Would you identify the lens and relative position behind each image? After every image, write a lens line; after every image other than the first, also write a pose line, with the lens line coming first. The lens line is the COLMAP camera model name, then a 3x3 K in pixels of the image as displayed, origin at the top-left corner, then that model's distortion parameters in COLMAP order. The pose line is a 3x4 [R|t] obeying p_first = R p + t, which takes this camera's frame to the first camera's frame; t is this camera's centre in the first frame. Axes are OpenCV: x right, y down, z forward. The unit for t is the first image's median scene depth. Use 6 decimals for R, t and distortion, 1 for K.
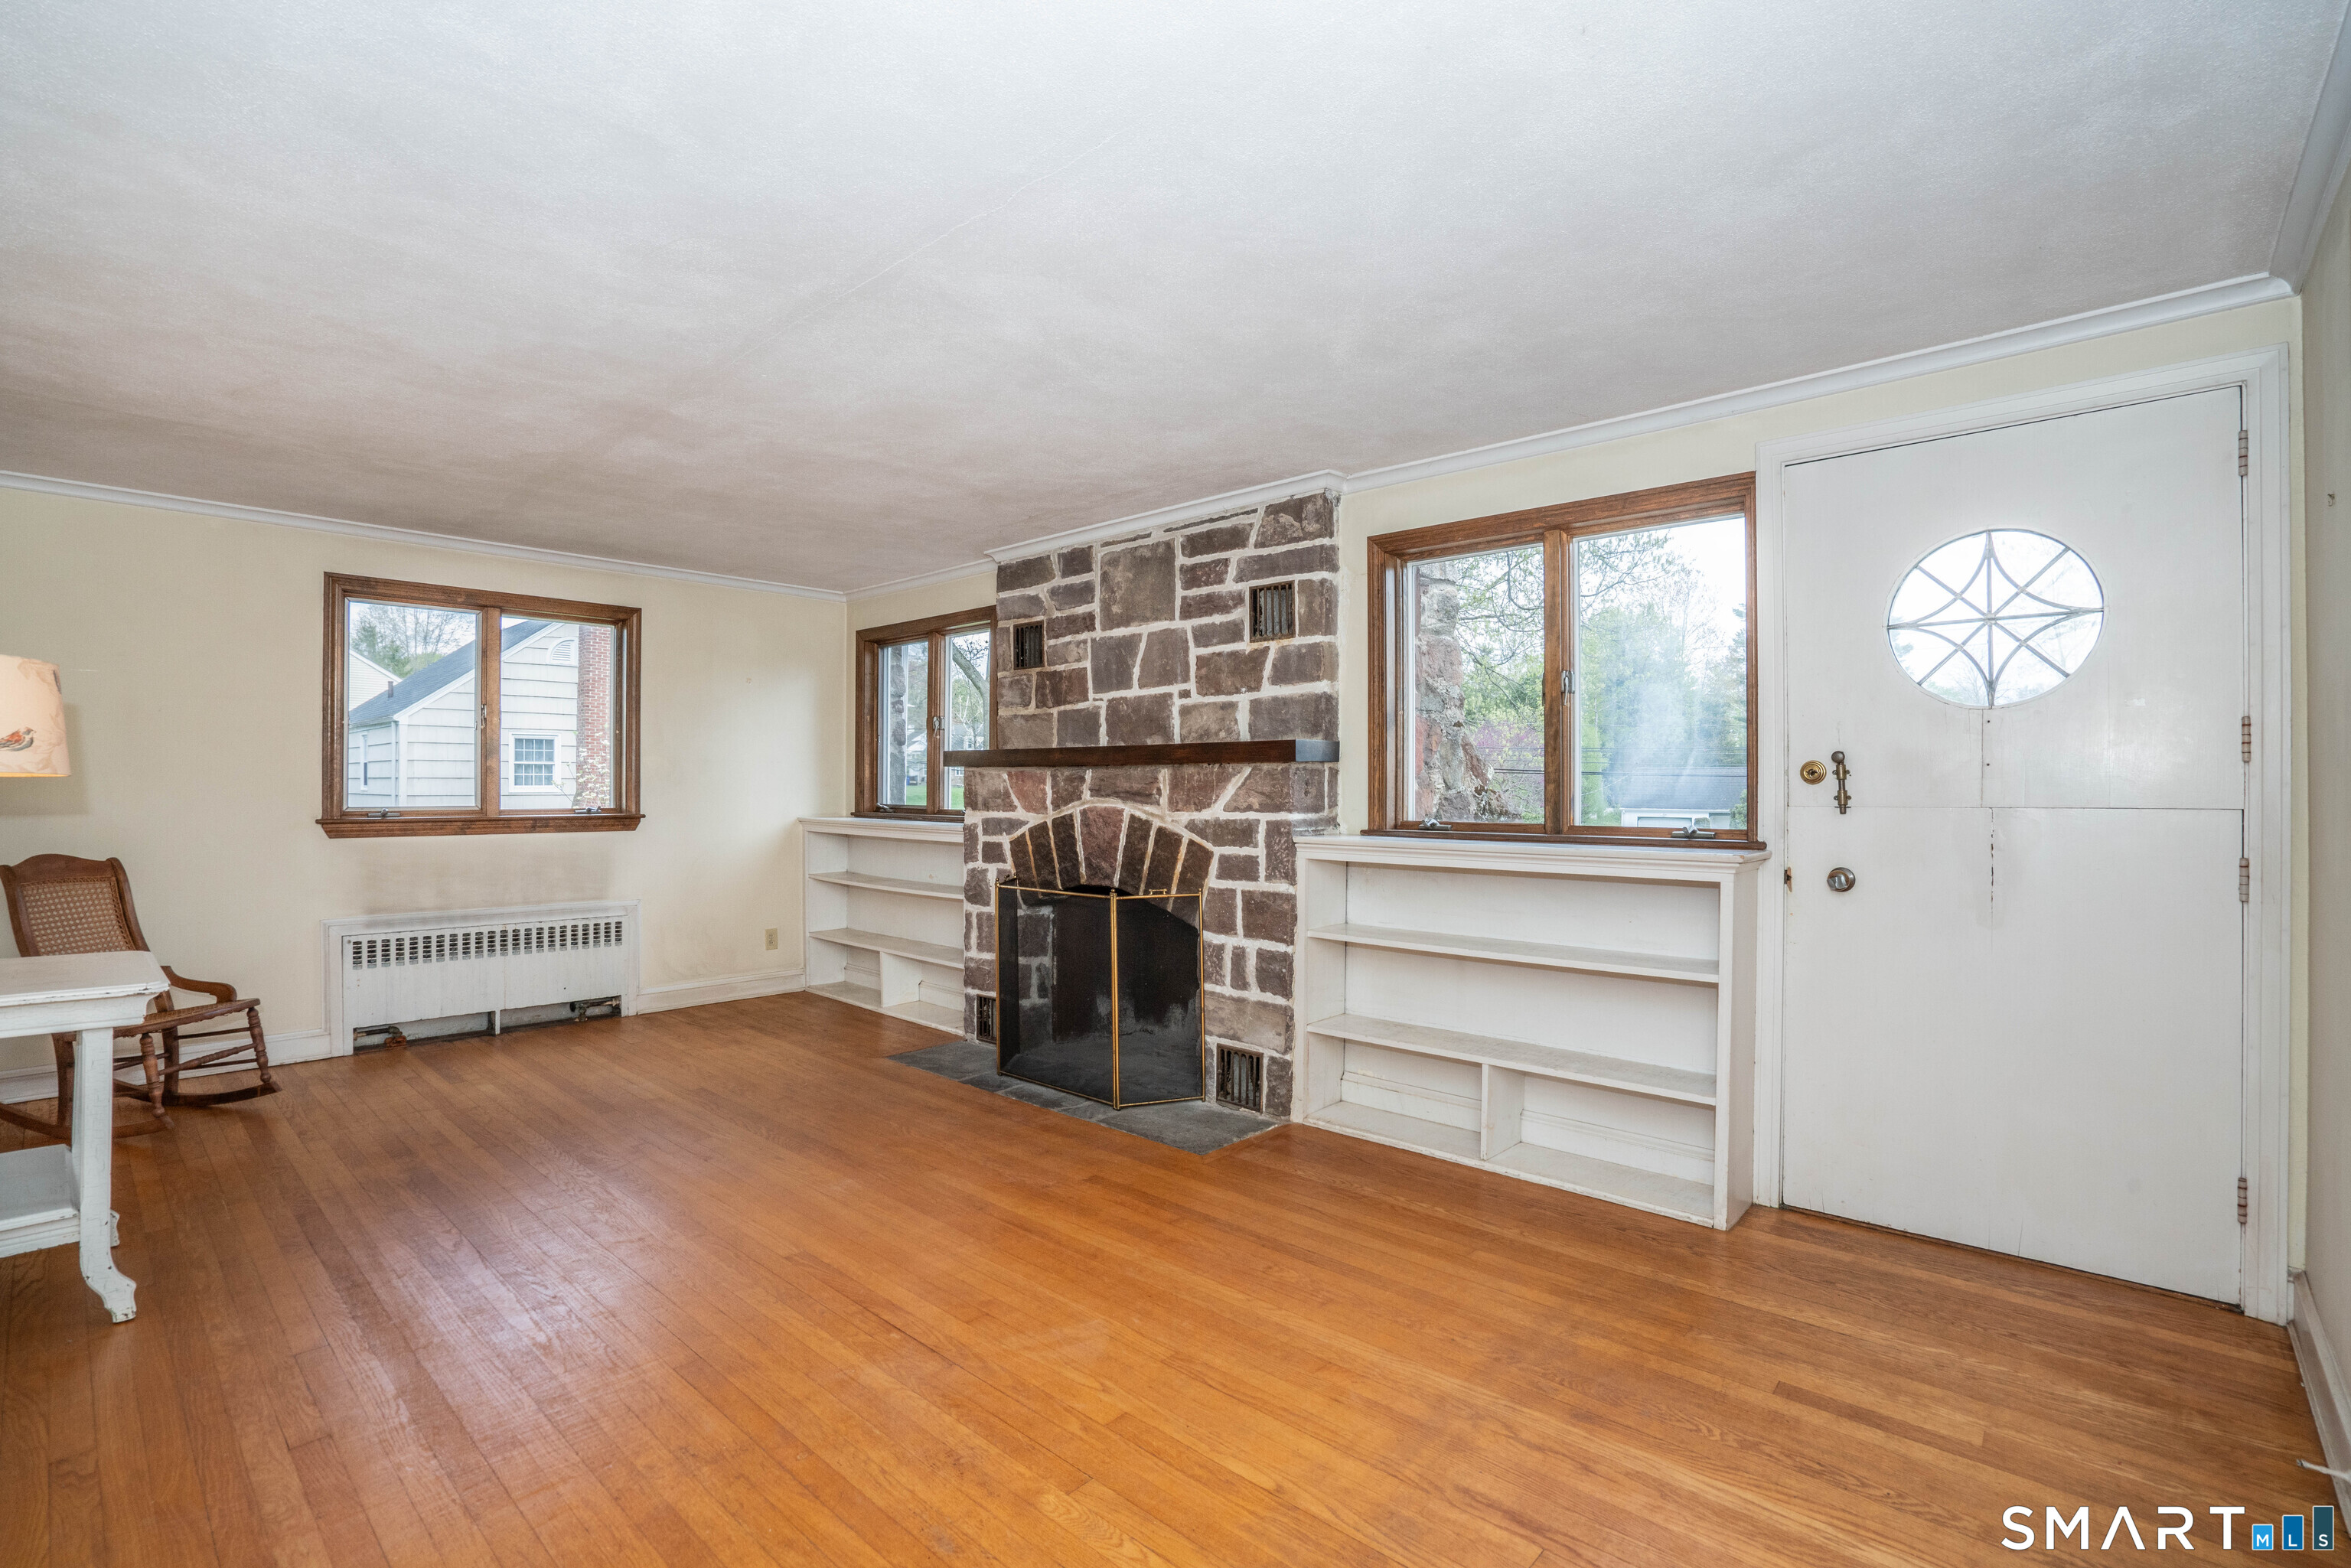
lens RADIAL K [[1073.7, 0, 1175.5], [0, 1073.7, 784.0], [0, 0, 1]] dist [-0.030664, 0.000919]
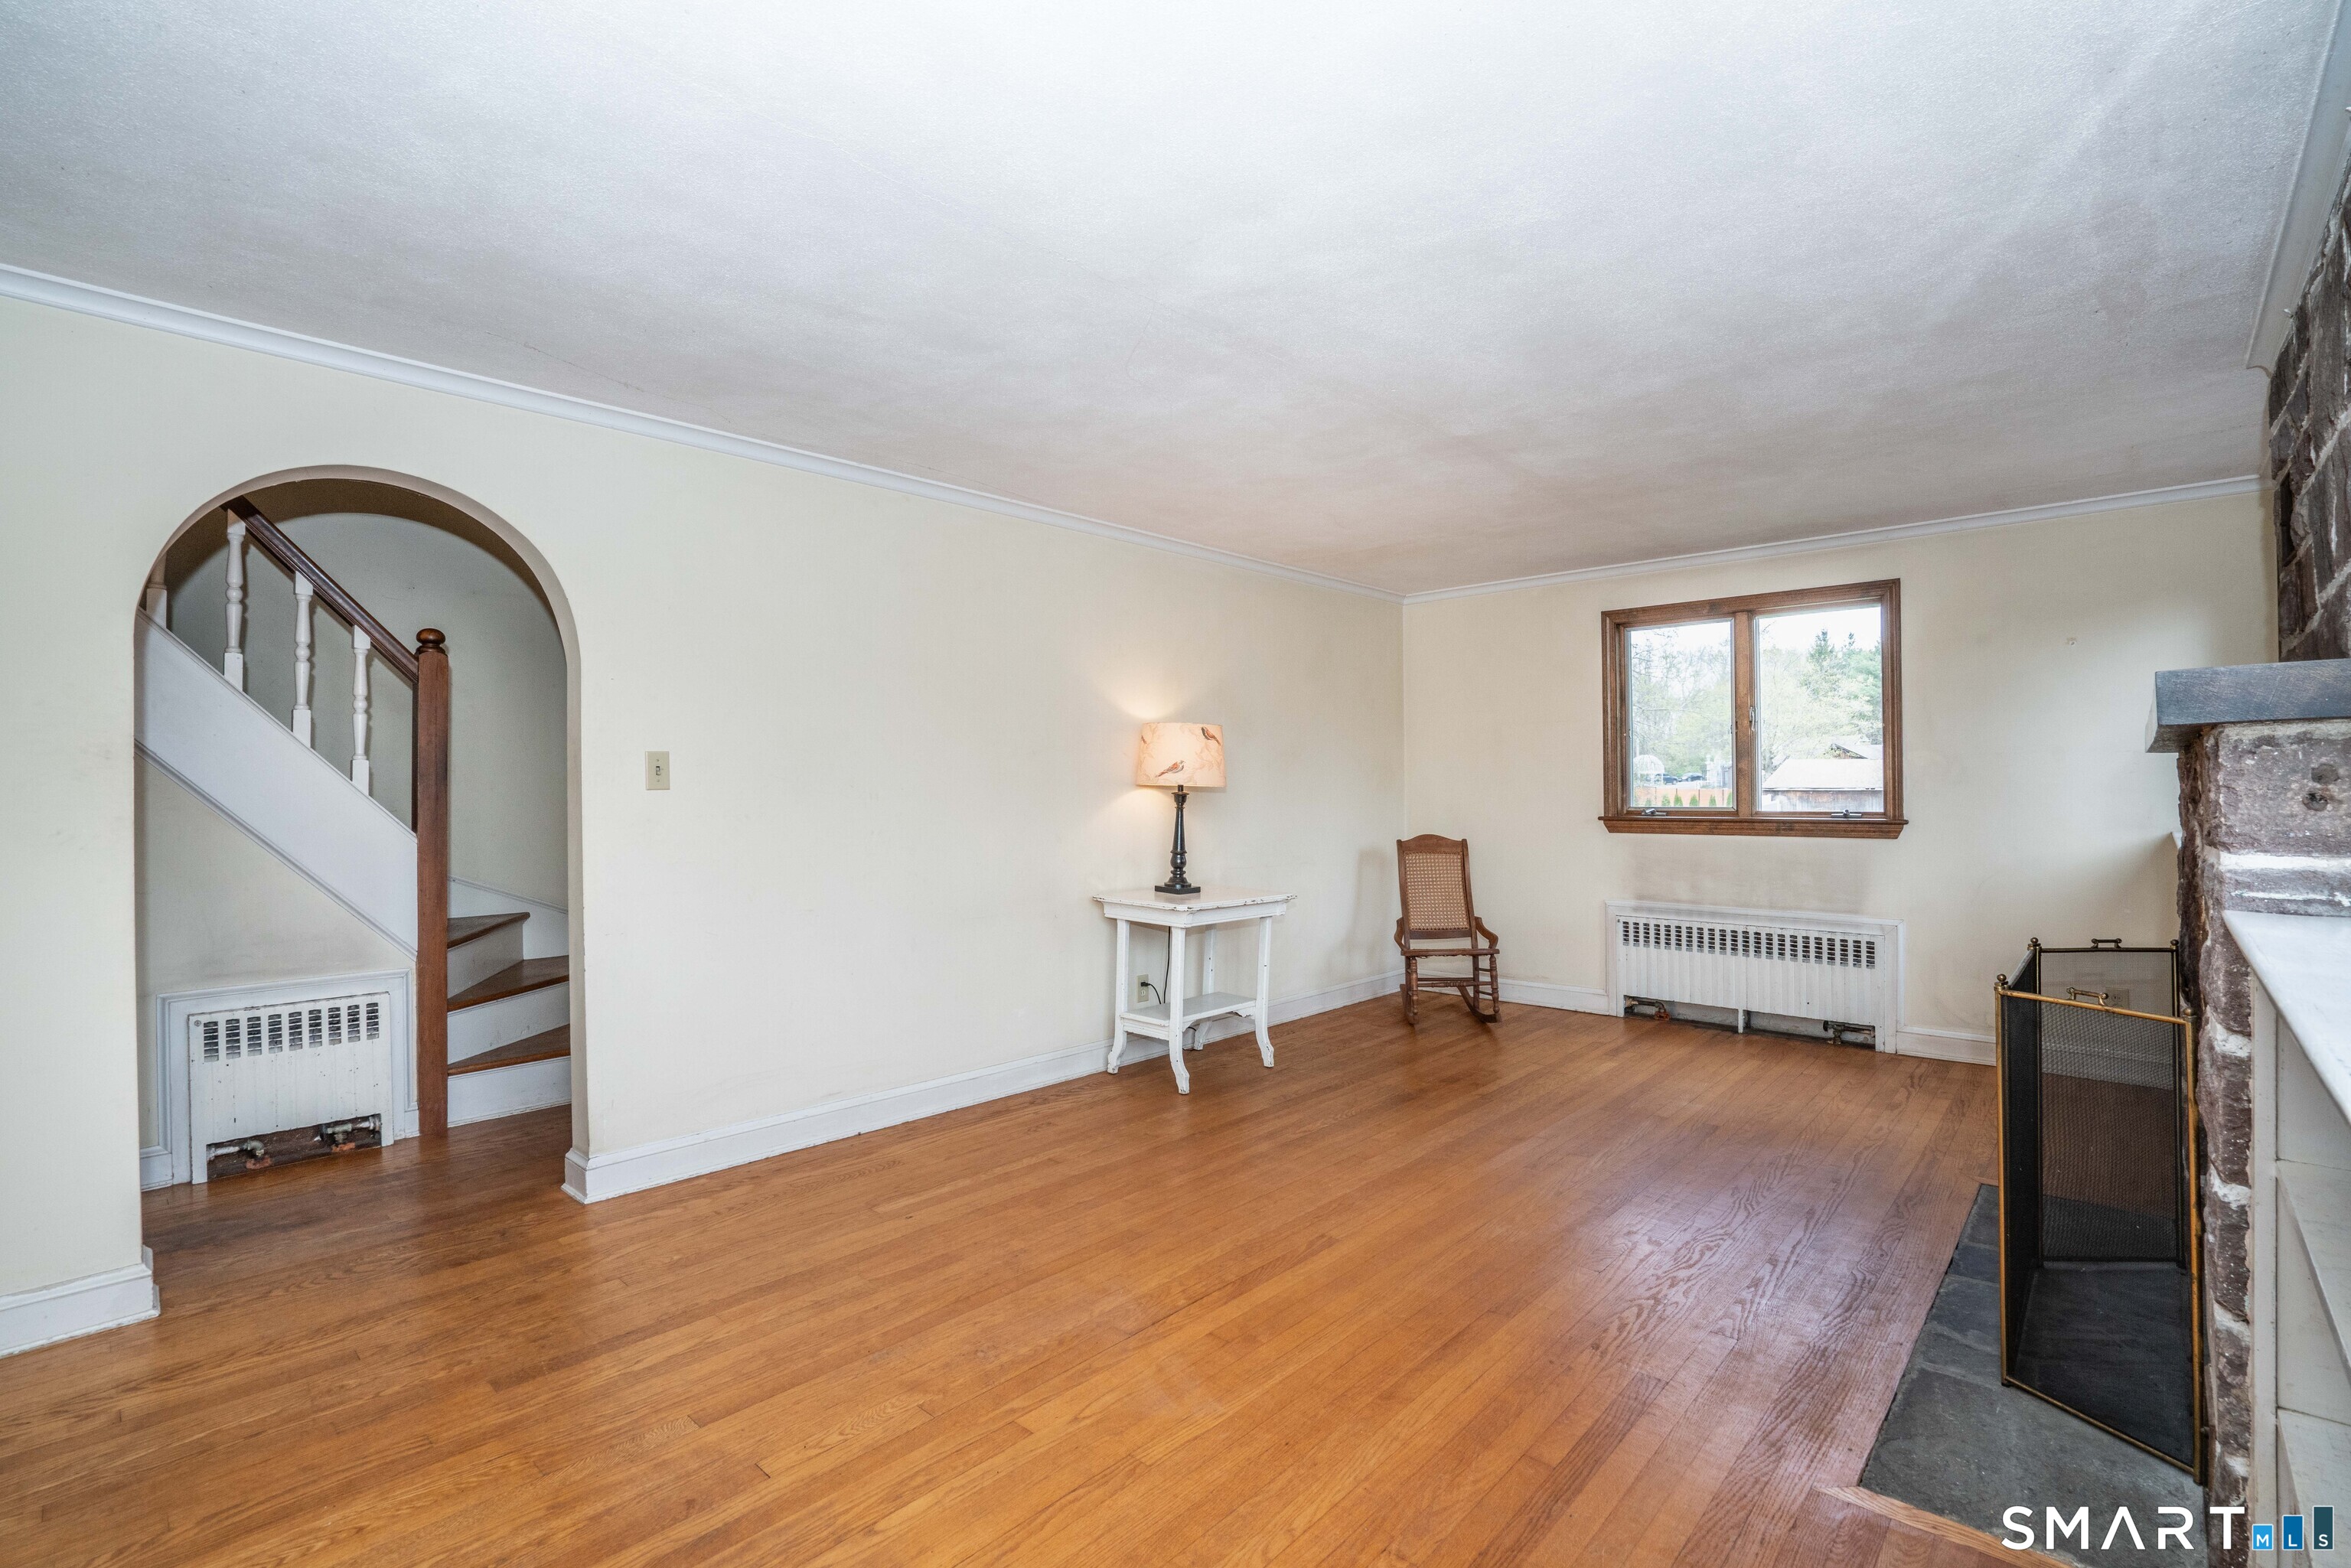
lens RADIAL K [[1073.7, 0, 1175.5], [0, 1073.7, 784.0], [0, 0, 1]] dist [-0.030664, 0.000919]
pose [[-0.007512, -0.008422, -0.999936, 0.414400], [0.007643, 0.999935, -0.008479, 0.002721], [0.999943, -0.007706, -0.007447, 0.509334]]
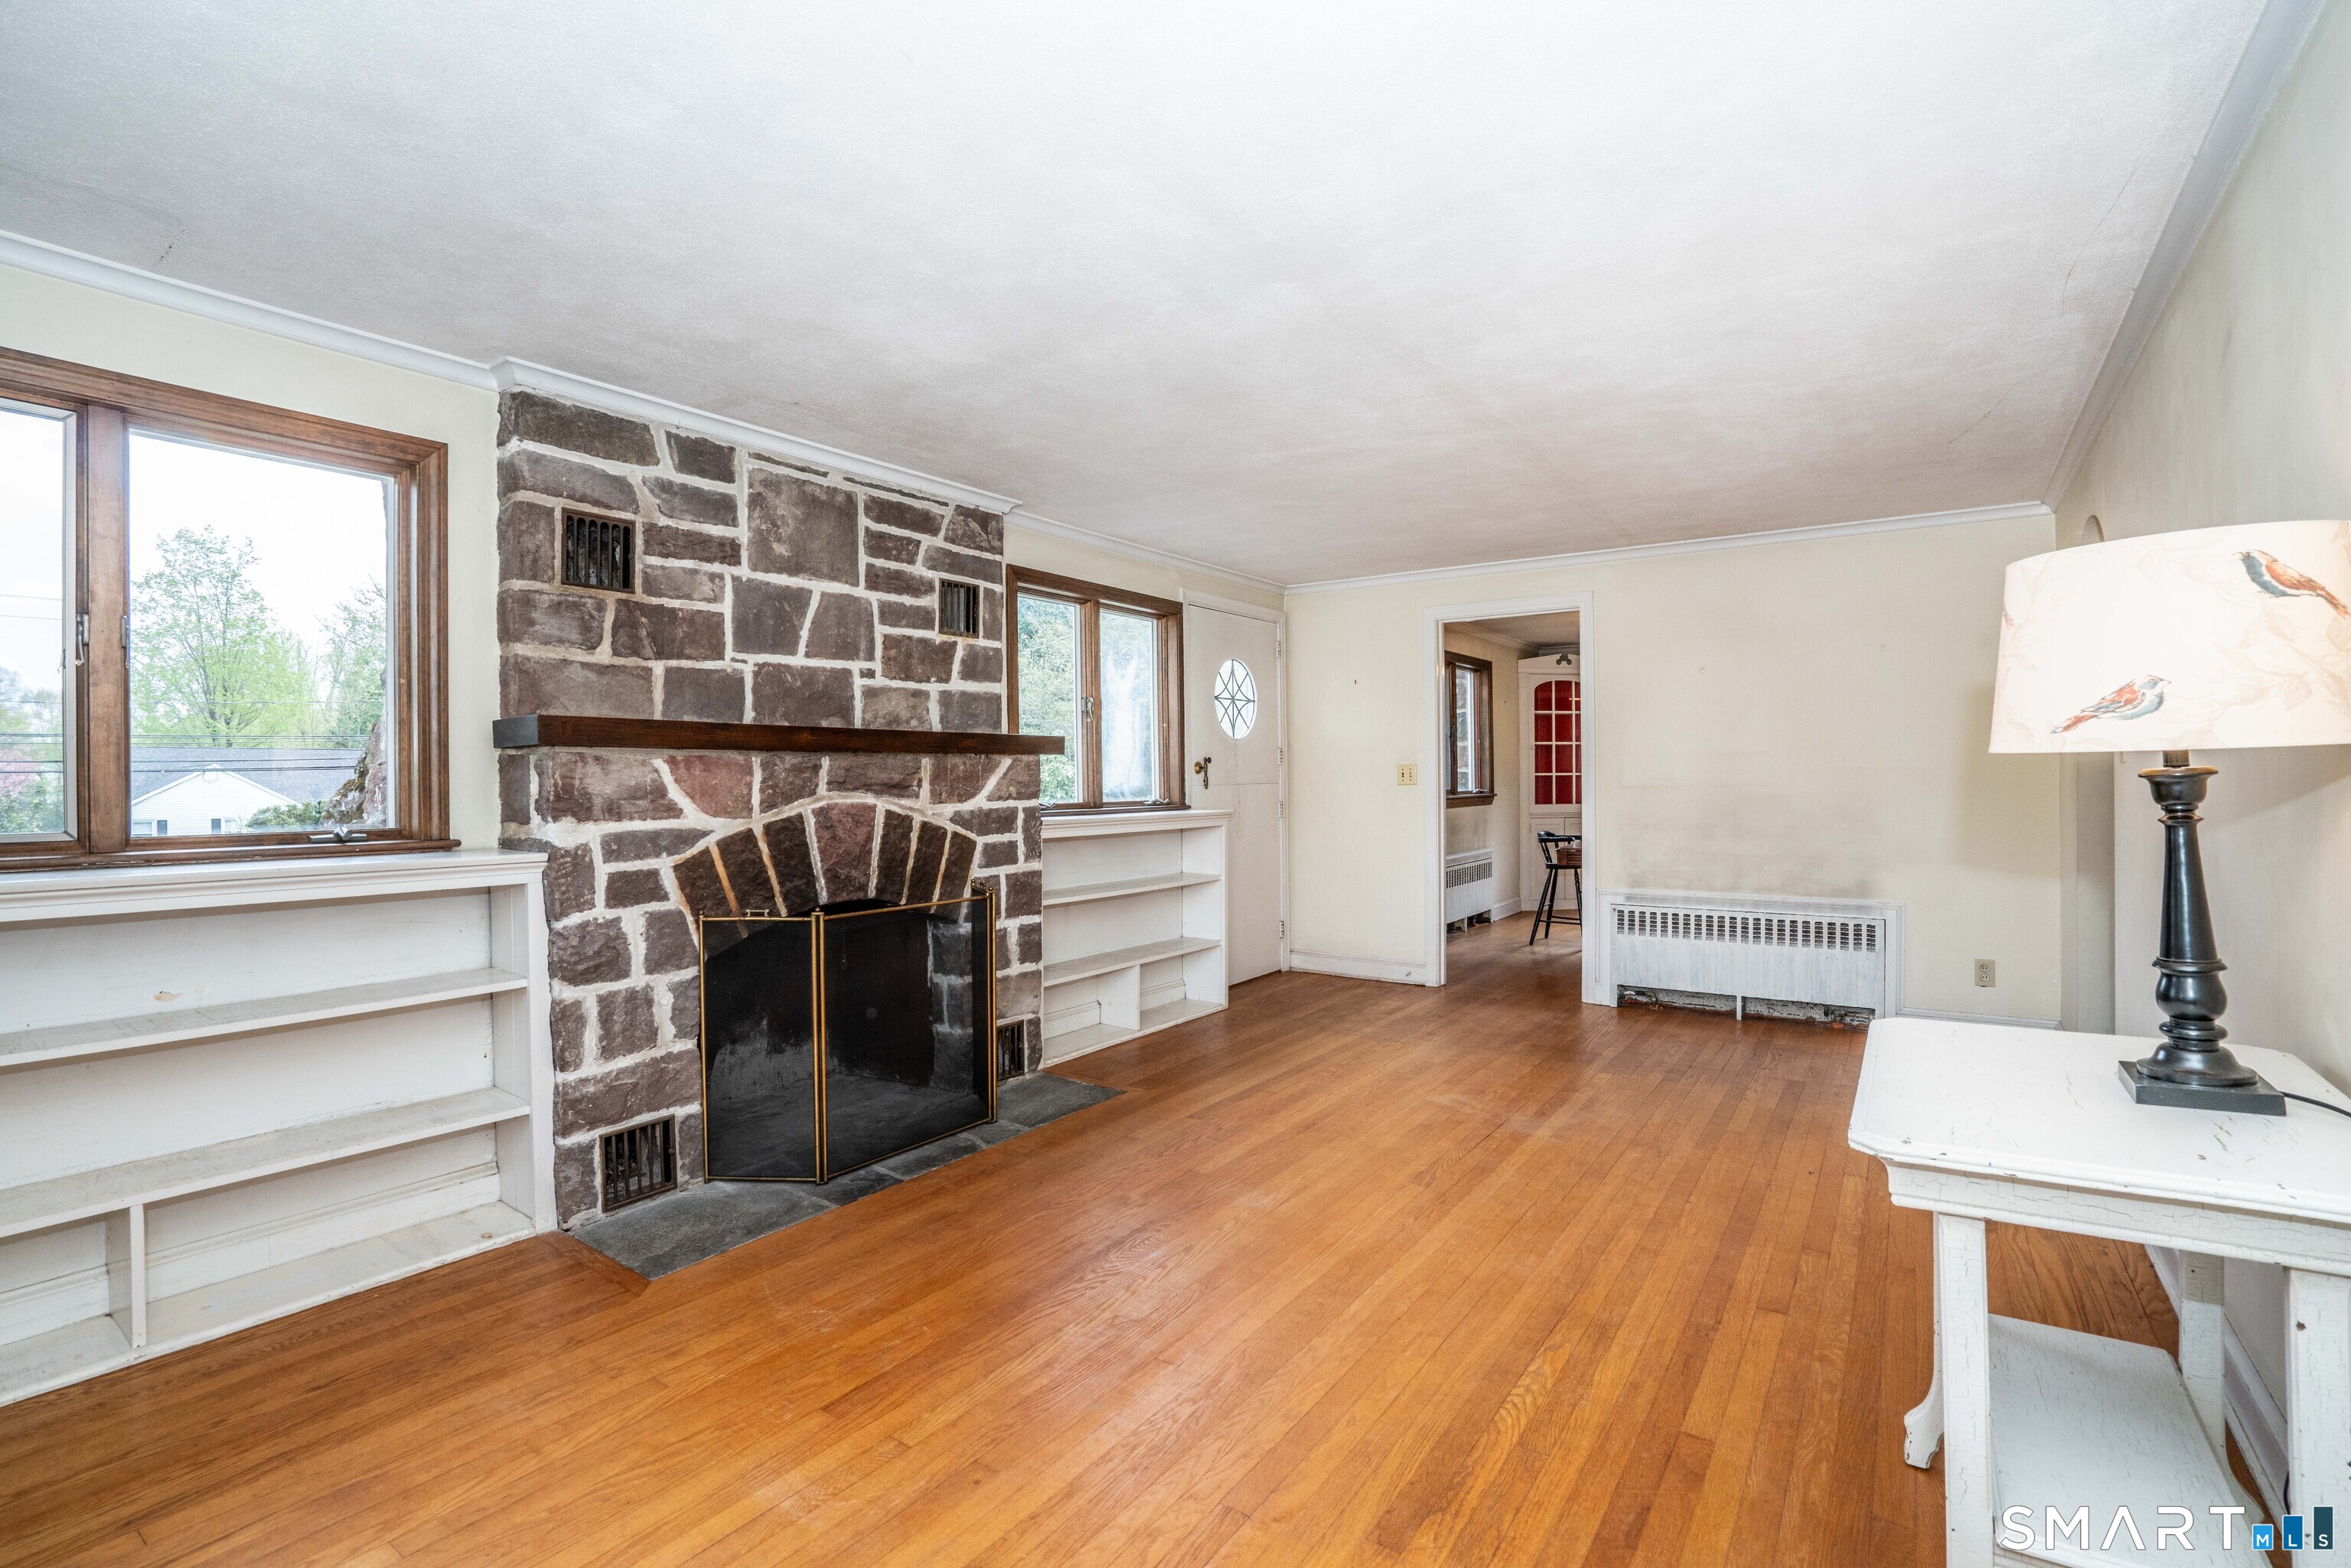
lens RADIAL K [[1073.7, 0, 1175.5], [0, 1073.7, 784.0], [0, 0, 1]] dist [-0.030664, 0.000919]
pose [[-0.117131, -0.006292, 0.993097, -0.869594], [0.007364, 0.999947, 0.007204, 0.002773], [-0.993089, 0.008157, -0.117078, 0.824195]]
